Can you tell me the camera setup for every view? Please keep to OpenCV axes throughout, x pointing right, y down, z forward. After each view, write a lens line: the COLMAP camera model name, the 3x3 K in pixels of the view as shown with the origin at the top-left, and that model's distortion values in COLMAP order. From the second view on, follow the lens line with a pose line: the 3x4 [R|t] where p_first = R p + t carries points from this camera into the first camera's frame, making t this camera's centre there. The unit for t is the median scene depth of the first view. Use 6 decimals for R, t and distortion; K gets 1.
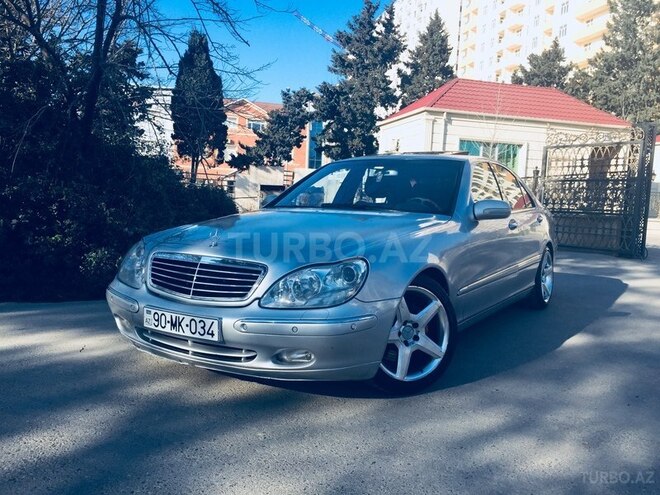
lens RADIAL K [[557.6, 0, 340.5], [0, 557.6, 247.8], [0, 0, 1]] dist [0.003102, -0.014615]
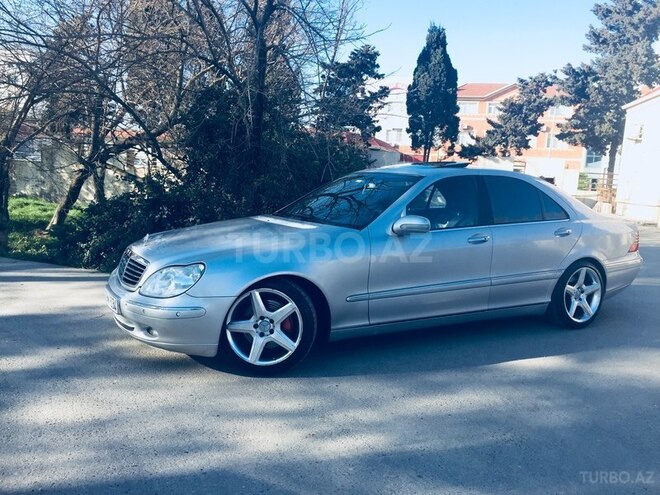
lens RADIAL K [[557.6, 0, 340.5], [0, 557.6, 247.8], [0, 0, 1]] dist [0.003102, -0.014615]
pose [[0.878925, 0.058320, -0.473381, 0.102480], [-0.046448, 0.998245, 0.036744, -0.008848], [0.474693, -0.010307, 0.880091, 0.000576]]
